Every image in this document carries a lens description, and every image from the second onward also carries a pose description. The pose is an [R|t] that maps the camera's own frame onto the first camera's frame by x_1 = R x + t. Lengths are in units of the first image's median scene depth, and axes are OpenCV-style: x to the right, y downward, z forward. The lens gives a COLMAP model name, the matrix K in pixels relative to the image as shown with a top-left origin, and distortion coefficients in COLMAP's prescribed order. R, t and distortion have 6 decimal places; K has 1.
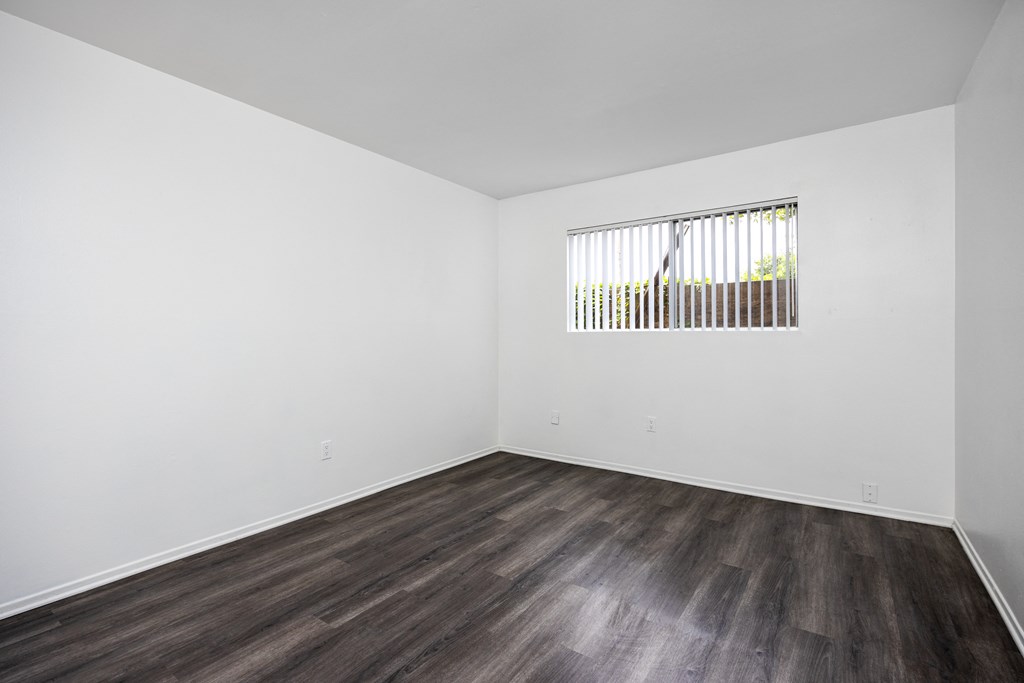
lens RADIAL K [[467.9, 0, 514.0], [0, 467.9, 341.0], [0, 0, 1]] dist [-0.002227, -0.000194]
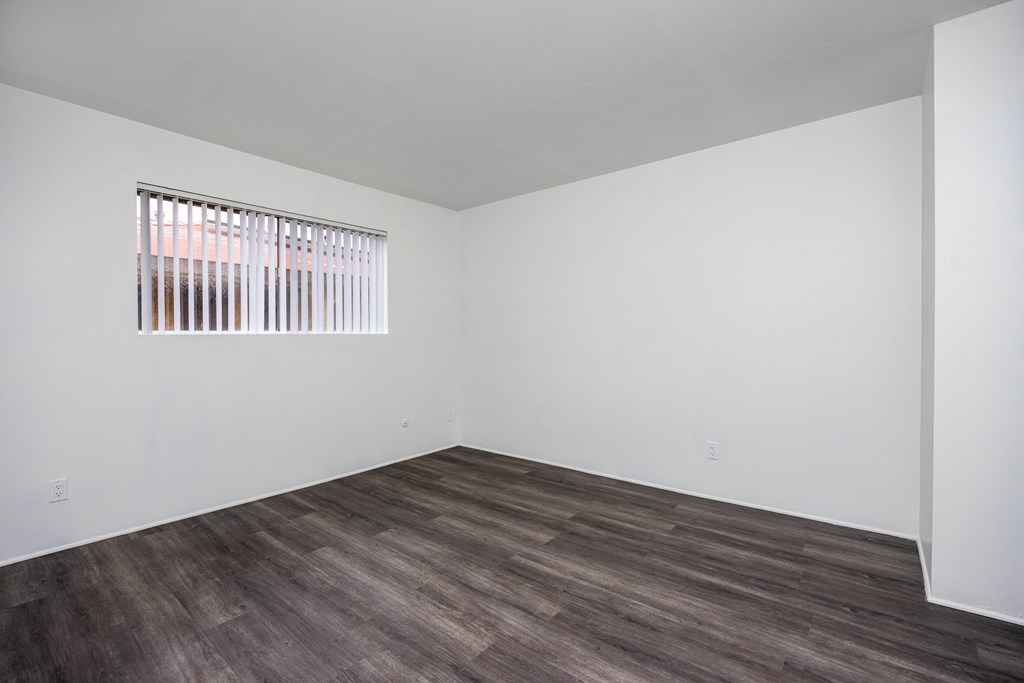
lens RADIAL K [[467.9, 0, 513.6], [0, 467.9, 339.1], [0, 0, 1]] dist [-0.002227, -0.000194]
pose [[0.084181, 0.005222, 0.996437, -0.466088], [0.012651, 0.999900, -0.006309, 0.000131], [-0.996370, 0.013137, 0.084107, 0.406195]]
